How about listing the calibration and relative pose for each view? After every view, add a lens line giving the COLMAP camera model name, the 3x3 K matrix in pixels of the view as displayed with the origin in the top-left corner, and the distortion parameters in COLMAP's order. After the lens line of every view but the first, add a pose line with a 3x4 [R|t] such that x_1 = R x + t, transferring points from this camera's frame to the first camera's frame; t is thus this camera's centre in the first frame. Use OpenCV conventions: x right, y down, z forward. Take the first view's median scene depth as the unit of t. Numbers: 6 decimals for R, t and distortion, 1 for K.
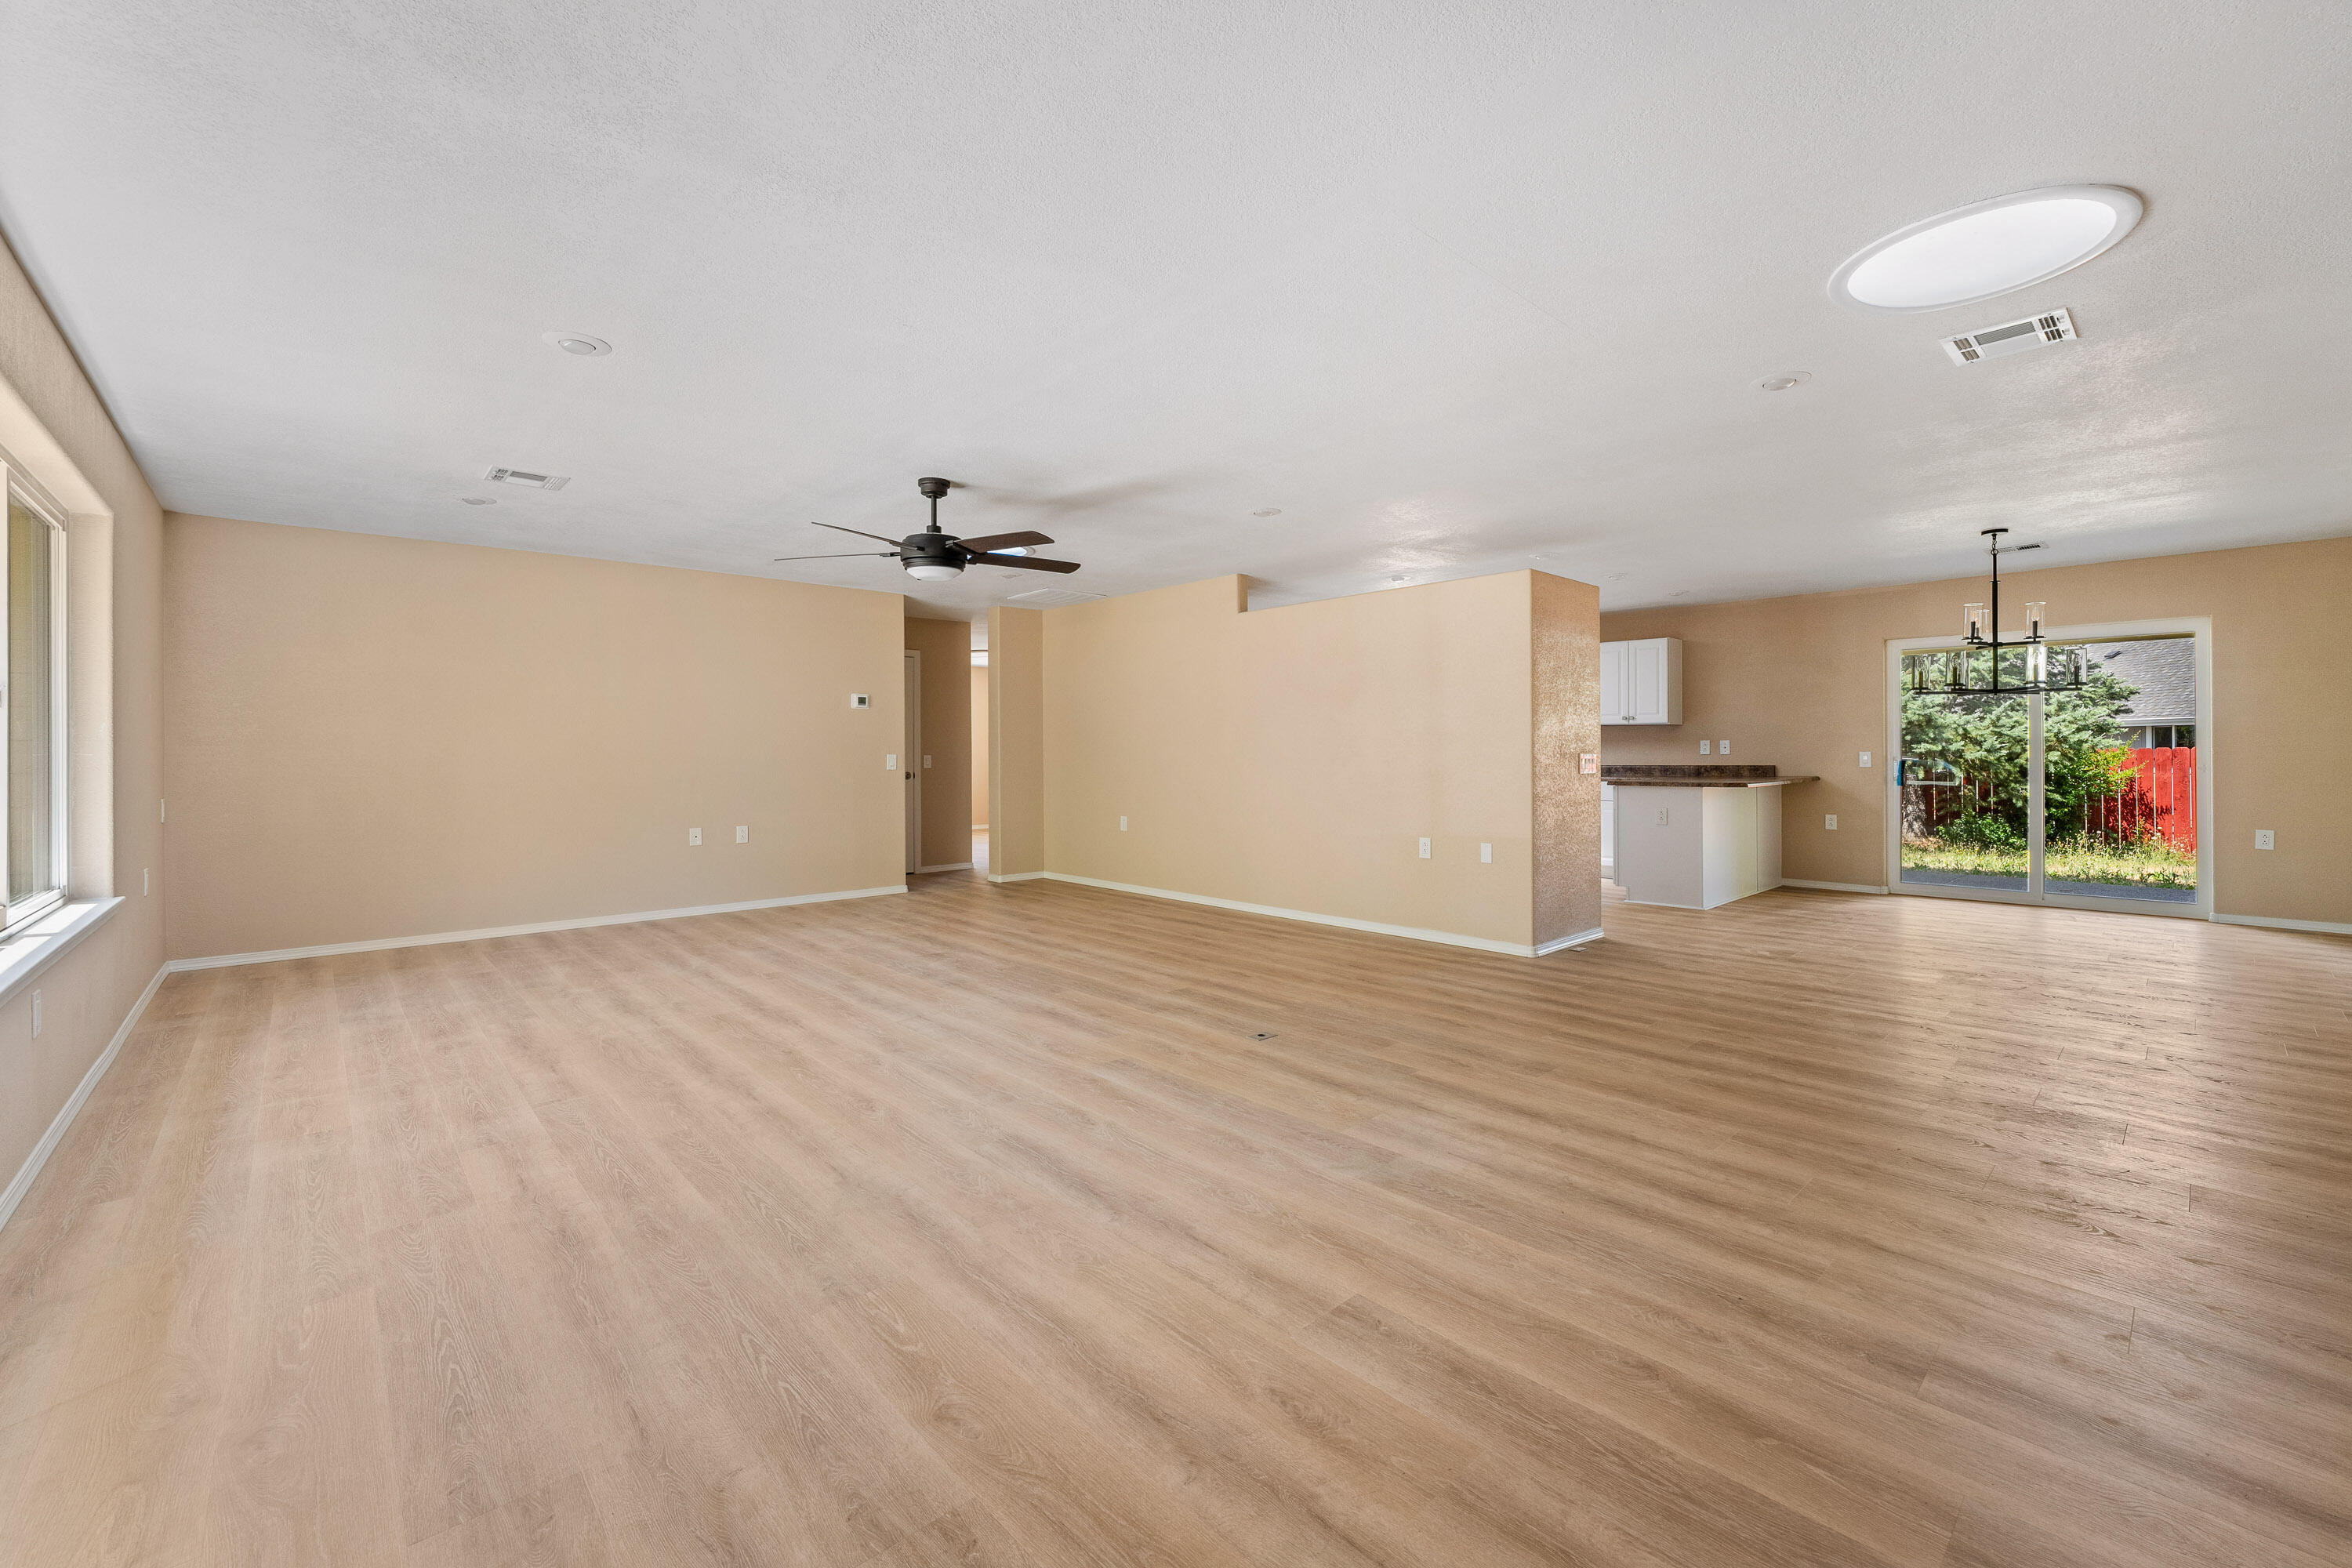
lens RADIAL K [[958.1, 0, 1169.1], [0, 958.1, 767.2], [0, 0, 1]] dist [-0.015310, 0.003032]
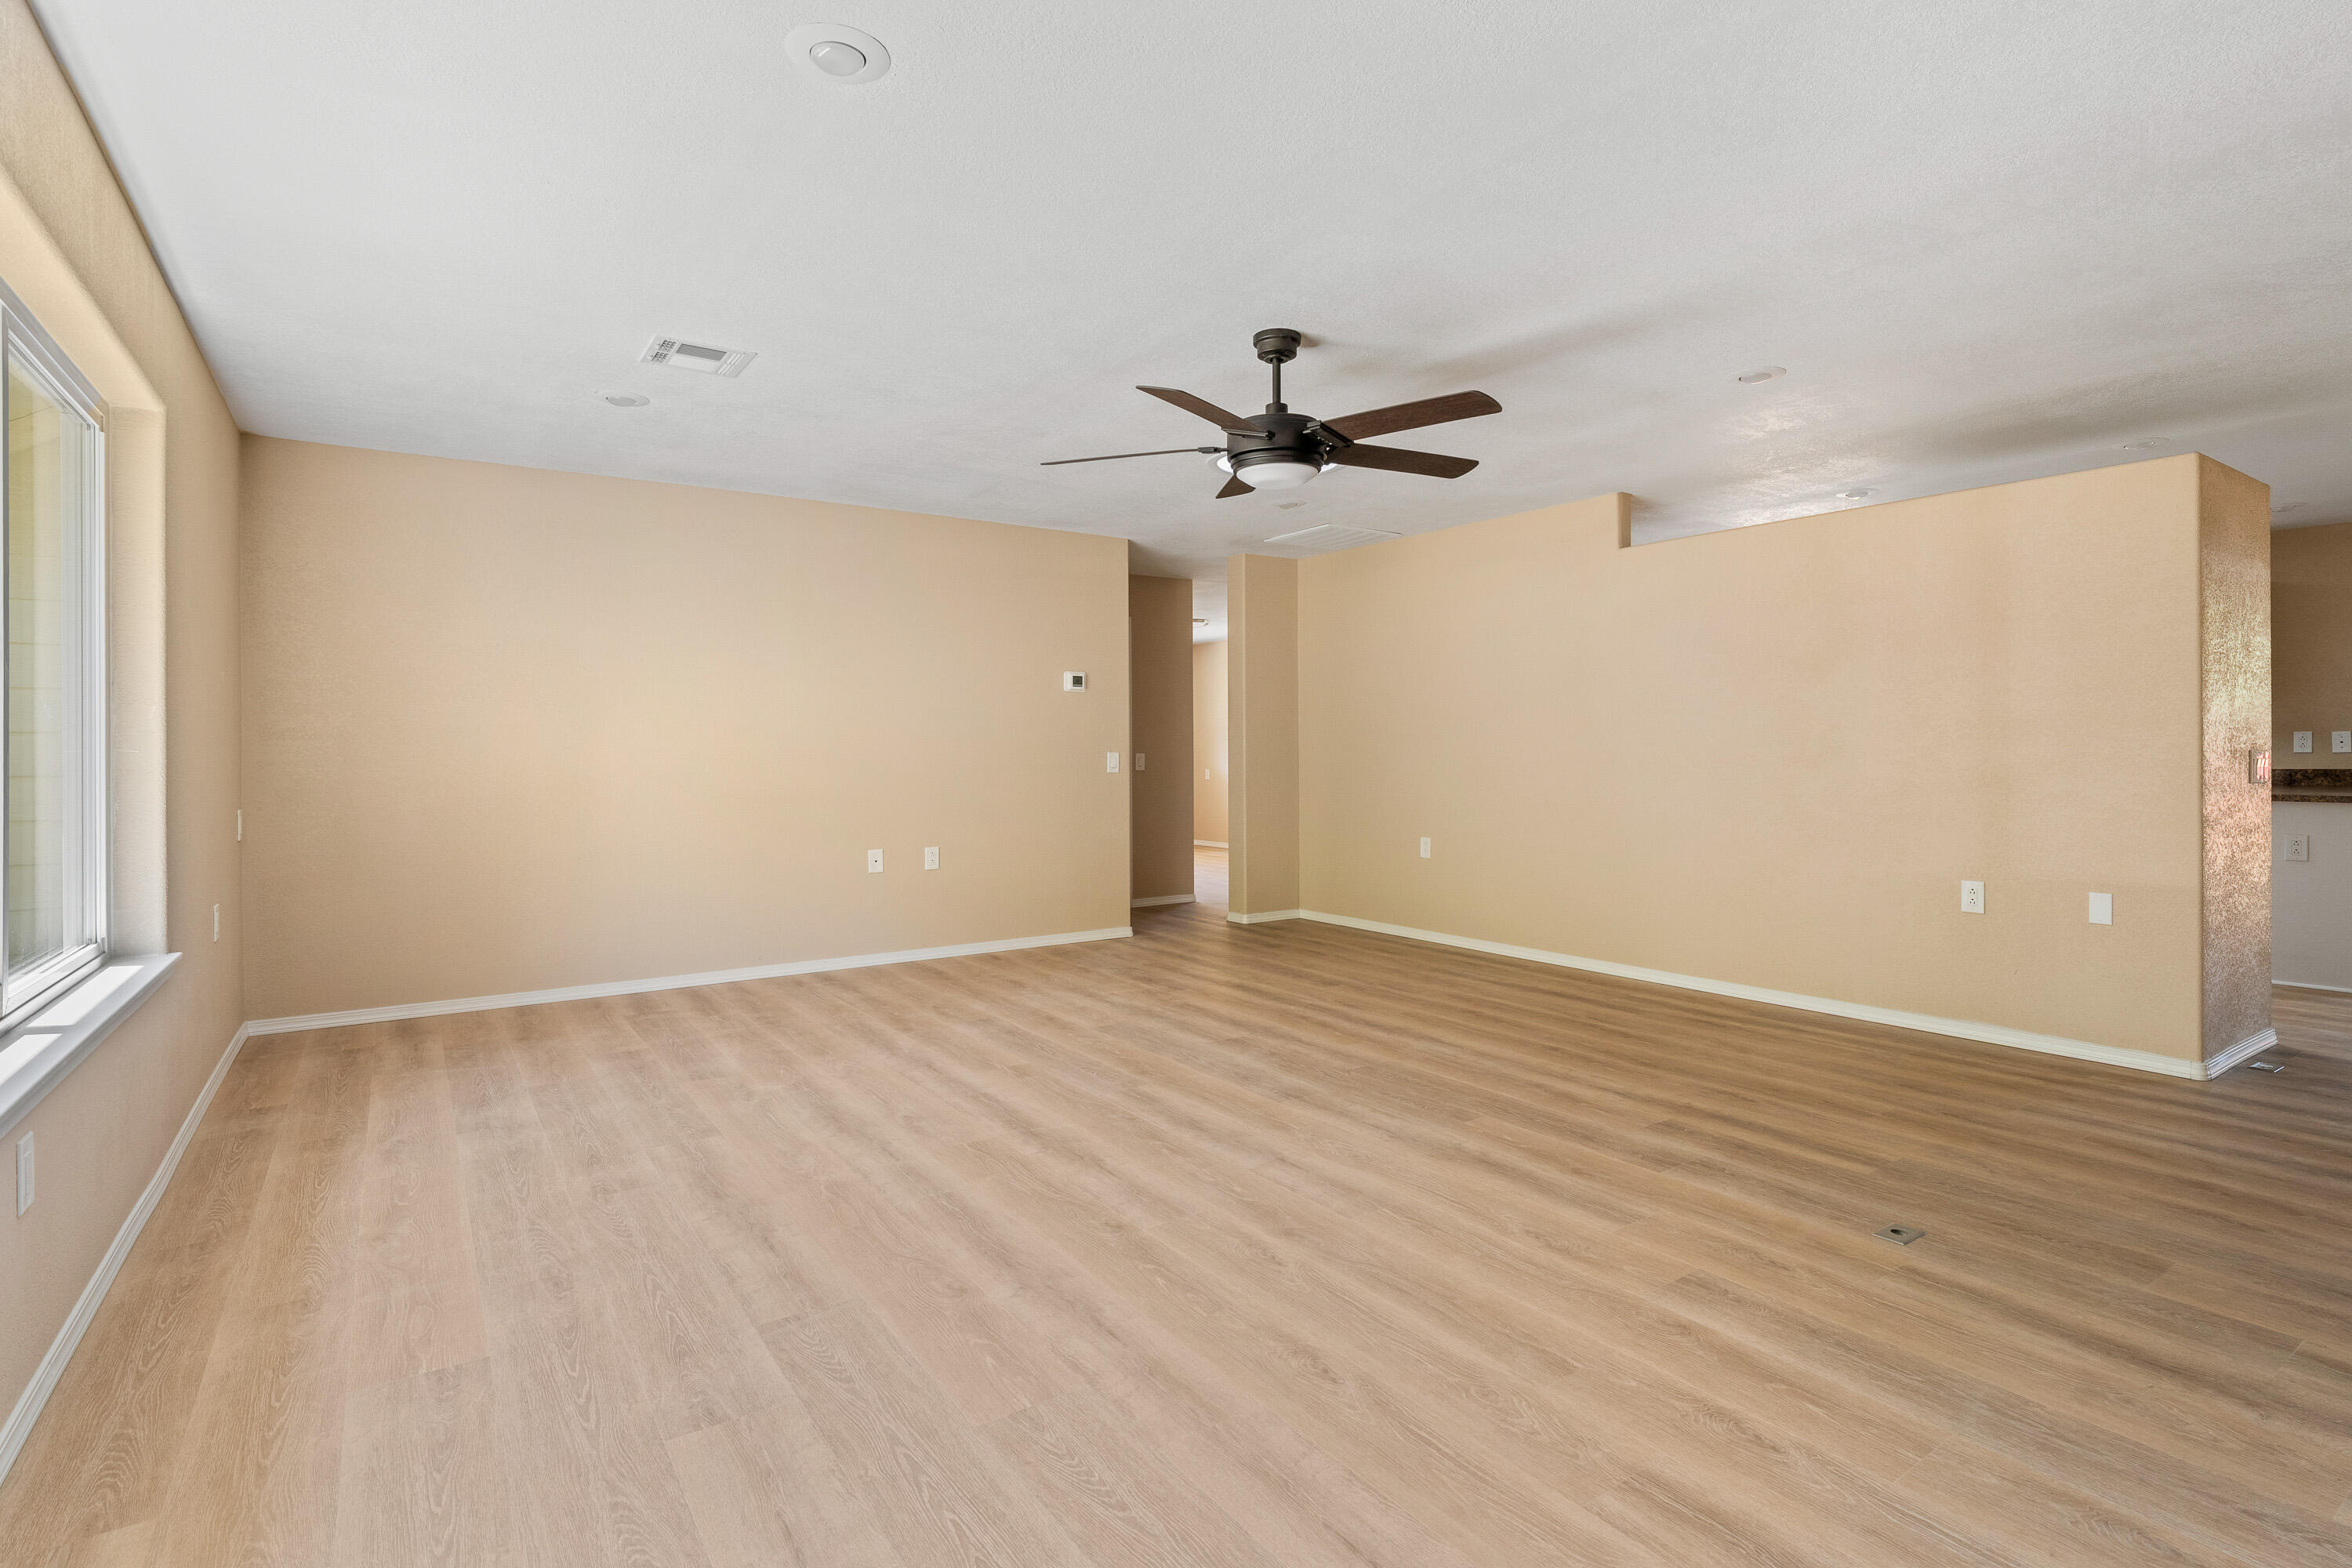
lens RADIAL K [[1139.5, 0, 1177.9], [0, 1139.5, 773.1], [0, 0, 1]] dist [-0.004046, -0.000350]
pose [[0.990461, 0.002484, -0.137770, -0.204553], [-0.001955, 0.999990, 0.003977, -0.001471], [0.137778, -0.003669, 0.990456, 0.213123]]
